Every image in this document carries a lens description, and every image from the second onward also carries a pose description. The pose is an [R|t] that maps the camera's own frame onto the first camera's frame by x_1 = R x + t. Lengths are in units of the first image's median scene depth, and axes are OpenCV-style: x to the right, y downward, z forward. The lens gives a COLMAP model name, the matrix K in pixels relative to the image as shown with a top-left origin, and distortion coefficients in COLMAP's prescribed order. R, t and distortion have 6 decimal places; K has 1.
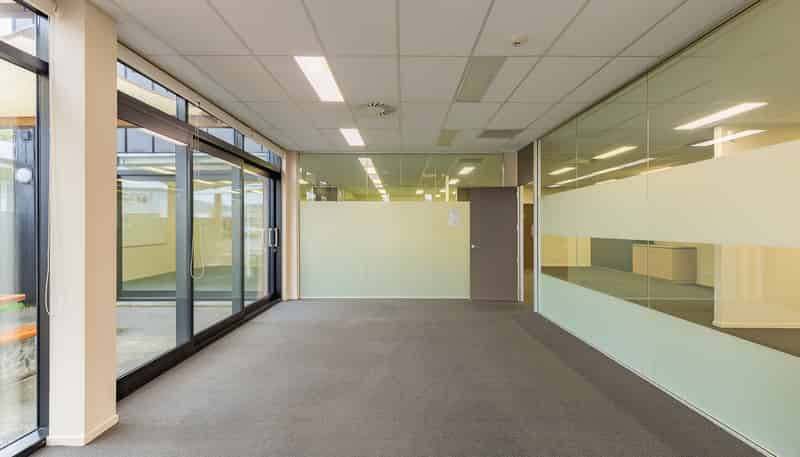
lens RADIAL K [[393.2, 0, 400.0], [0, 393.2, 228.5], [0, 0, 1]] dist [0.002160, 0.000410]
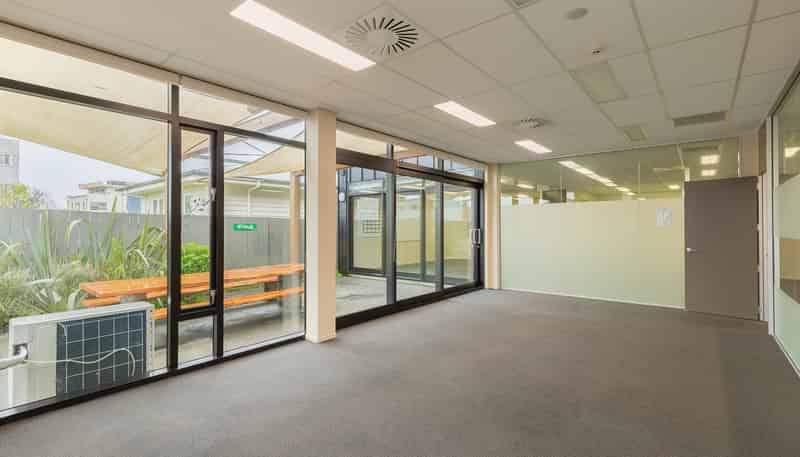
lens RADIAL K [[368.1, 0, 400.0], [0, 368.1, 228.5], [0, 0, 1]] dist [0.002065, 0.000363]
pose [[0.771884, -0.001612, -0.635762, 0.223825], [0.000324, 0.999998, -0.002143, 0.000841], [0.635764, 0.001448, 0.771882, -0.038666]]
